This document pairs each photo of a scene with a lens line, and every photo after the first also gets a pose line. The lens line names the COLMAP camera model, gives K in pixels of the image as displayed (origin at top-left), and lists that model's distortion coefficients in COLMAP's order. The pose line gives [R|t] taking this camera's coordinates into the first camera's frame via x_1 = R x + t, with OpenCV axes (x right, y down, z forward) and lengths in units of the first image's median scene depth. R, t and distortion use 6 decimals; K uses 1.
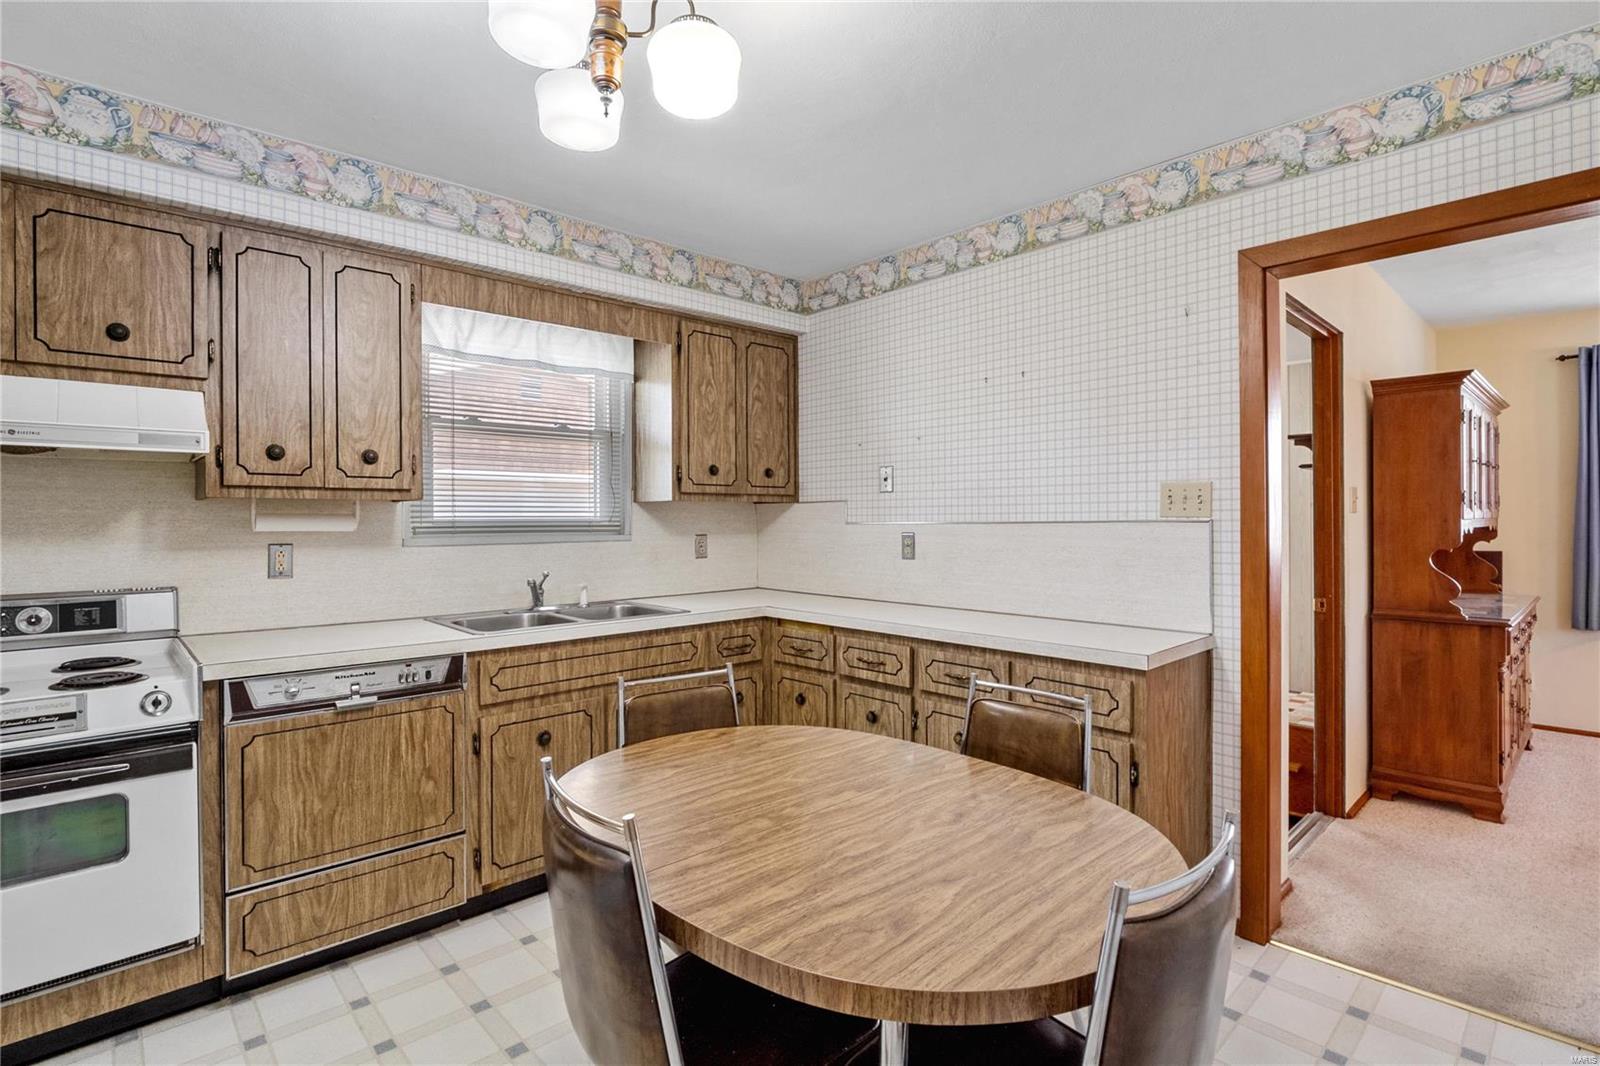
lens RADIAL K [[773.3, 0, 825.7], [0, 773.3, 528.5], [0, 0, 1]] dist [-0.021185, -0.000214]
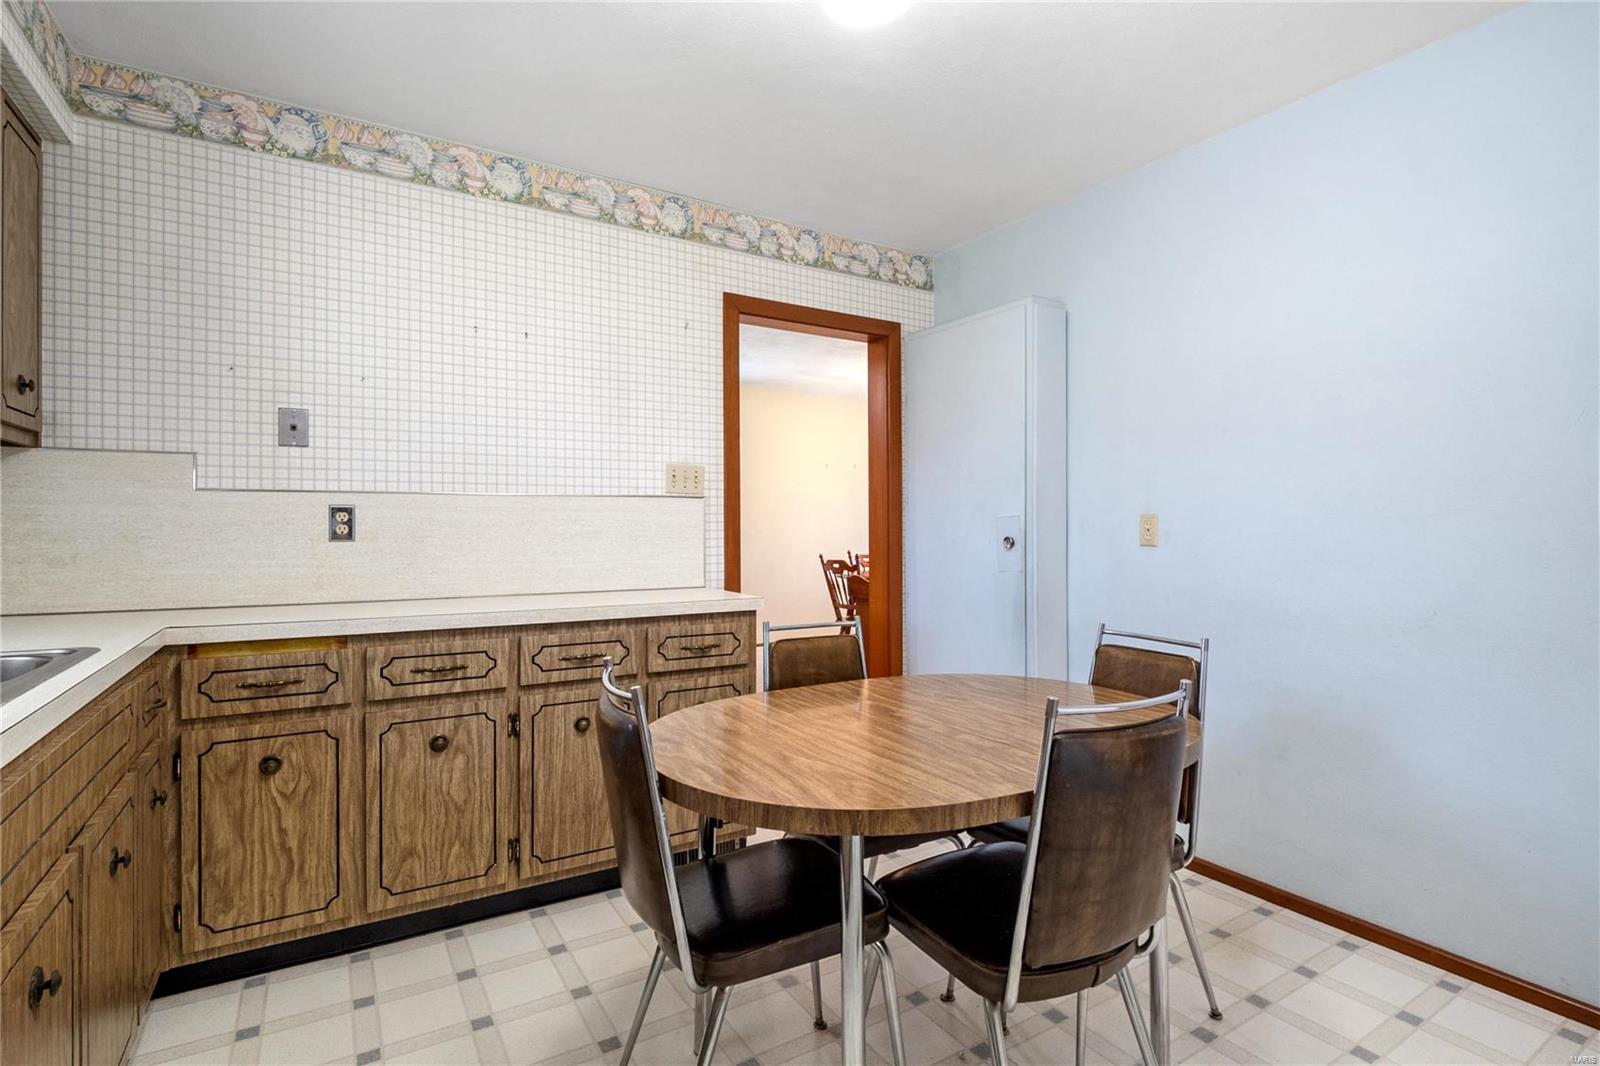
lens RADIAL K [[773.3, 0, 825.7], [0, 773.3, 528.5], [0, 0, 1]] dist [-0.021185, -0.000214]
pose [[0.188124, -0.000556, 0.982145, -0.689307], [0.008087, 0.999967, -0.000983, 0.043517], [-0.982112, 0.008128, 0.188122, 0.552940]]
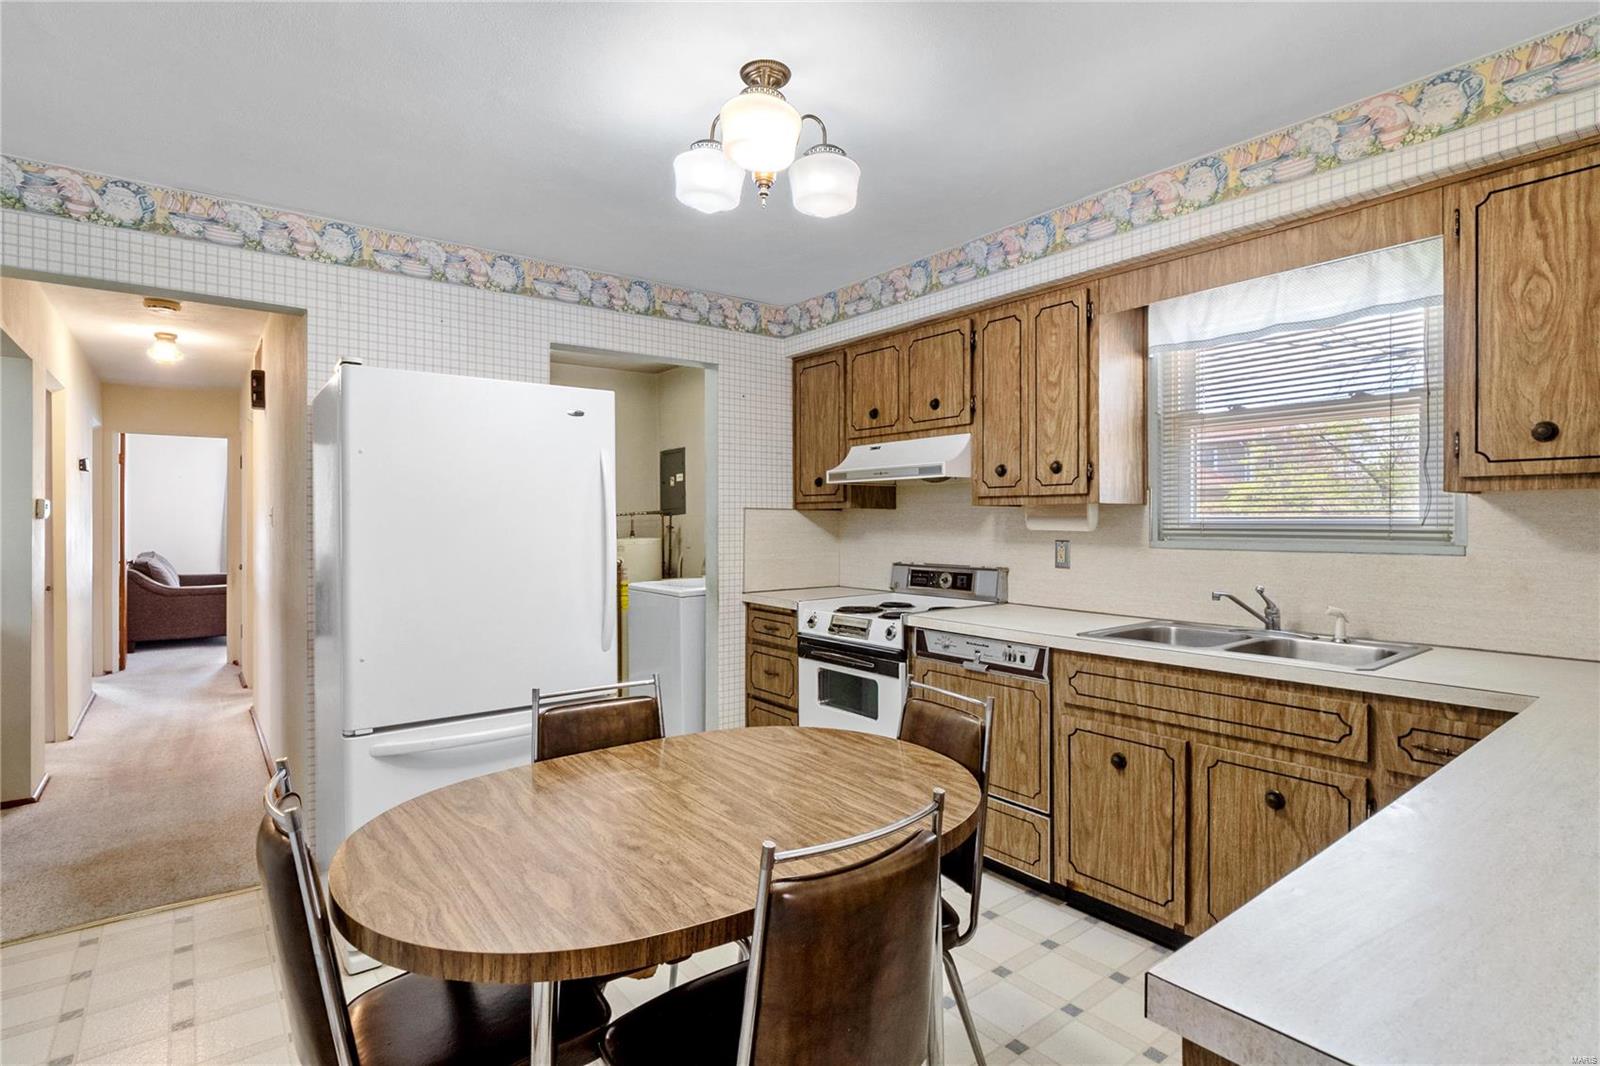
lens RADIAL K [[789.4, 0, 800.0], [0, 789.4, 533.0], [0, 0, 1]] dist [-0.001857, -0.000723]
pose [[-0.112478, 0.021303, -0.993426, 0.628588], [-0.008344, 0.999715, 0.022382, -0.017946], [0.993619, 0.010806, -0.112268, 0.750974]]
